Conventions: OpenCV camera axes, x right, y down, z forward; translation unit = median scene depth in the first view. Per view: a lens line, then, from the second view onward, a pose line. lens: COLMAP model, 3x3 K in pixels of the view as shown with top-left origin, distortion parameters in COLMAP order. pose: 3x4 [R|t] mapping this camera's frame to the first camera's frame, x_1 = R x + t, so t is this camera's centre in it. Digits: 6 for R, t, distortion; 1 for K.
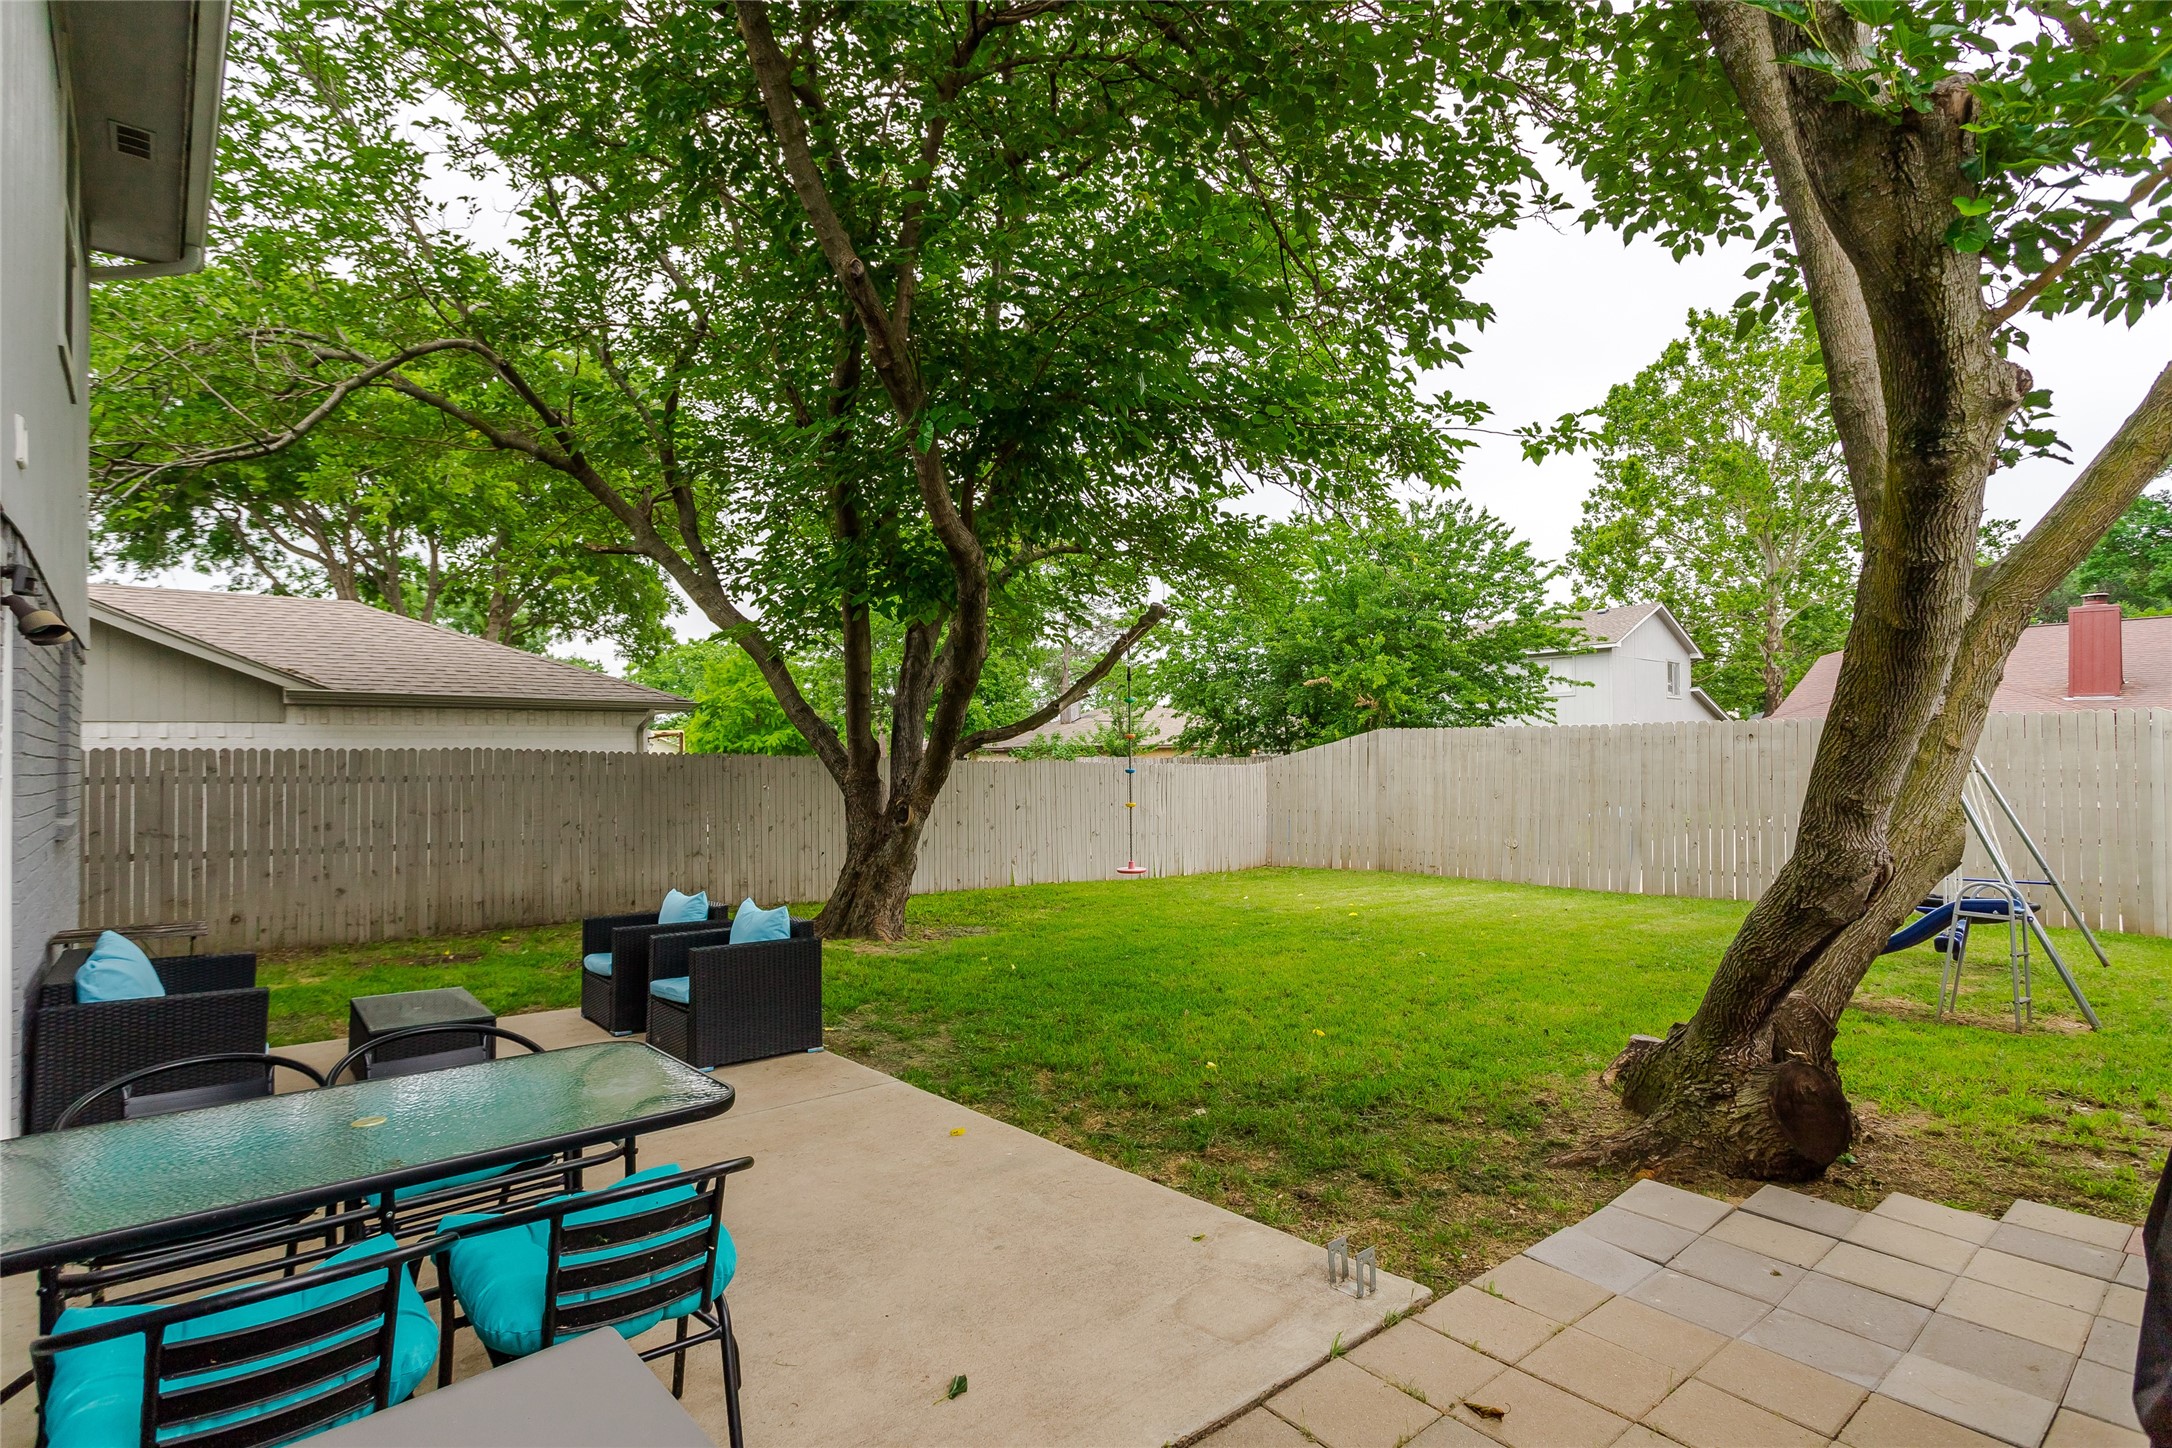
lens RADIAL K [[1062.8, 0, 1094.9], [0, 1062.8, 720.7], [0, 0, 1]] dist [0.021908, -0.001033]
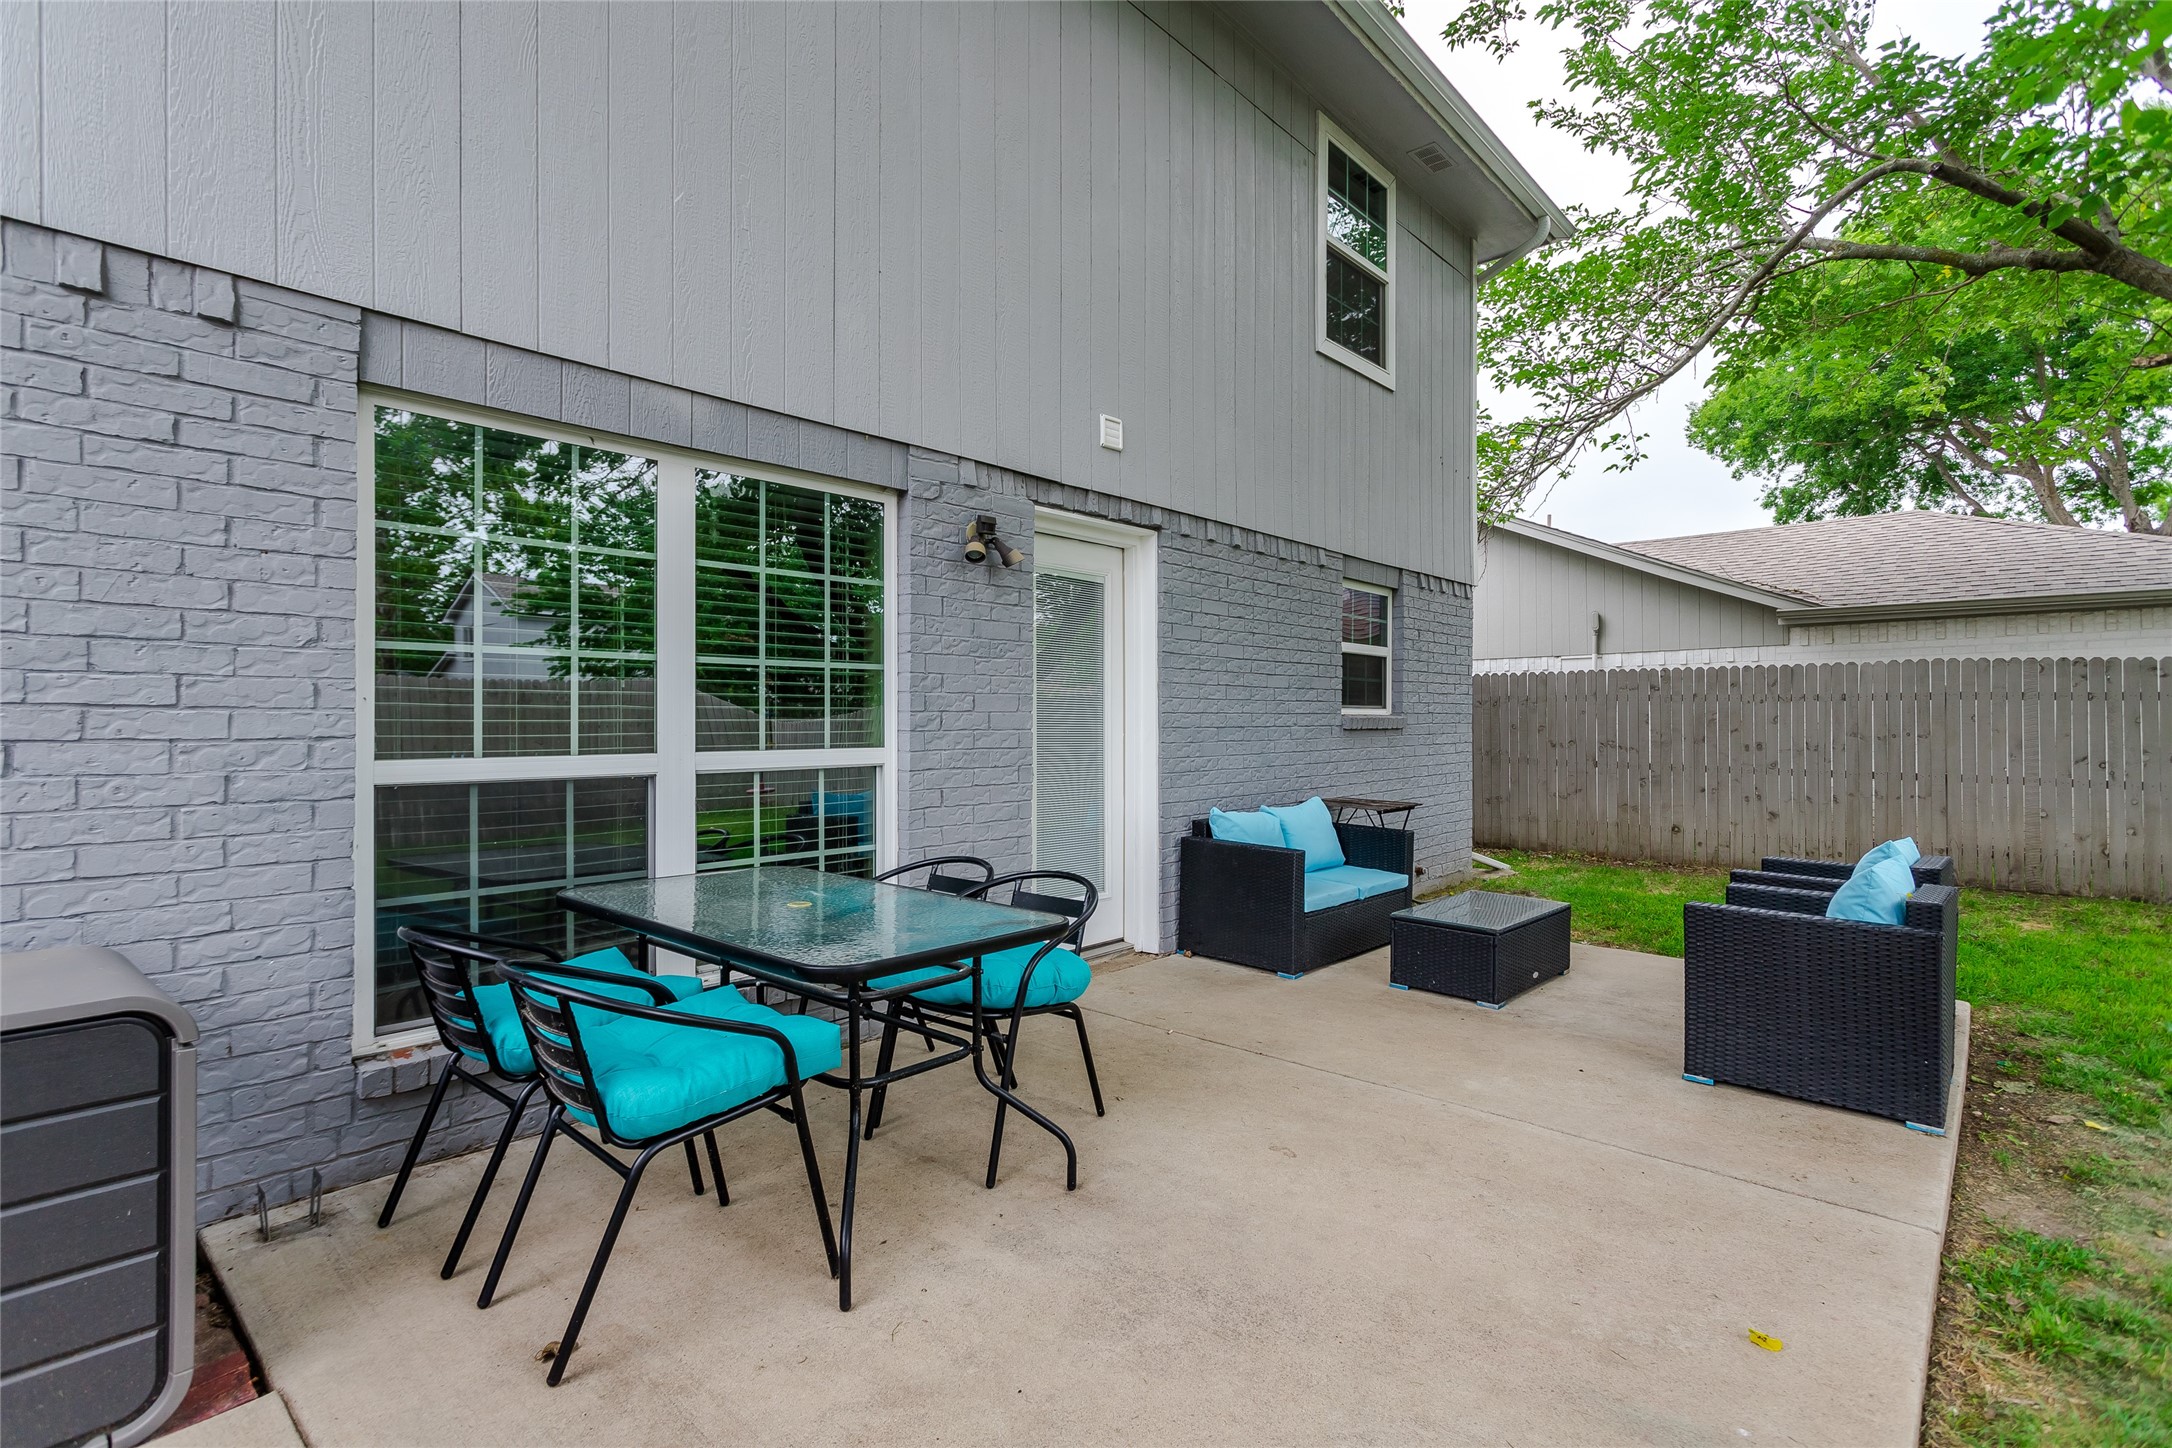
lens RADIAL K [[1035.2, 0, 1078.5], [0, 1035.2, 723.2], [0, 0, 1]] dist [0.000096, 0.000486]
pose [[0.121855, 0.011930, -0.992476, 0.127625], [0.039751, 0.999067, 0.016890, 0.037358], [0.991752, -0.041510, 0.121267, 0.279372]]
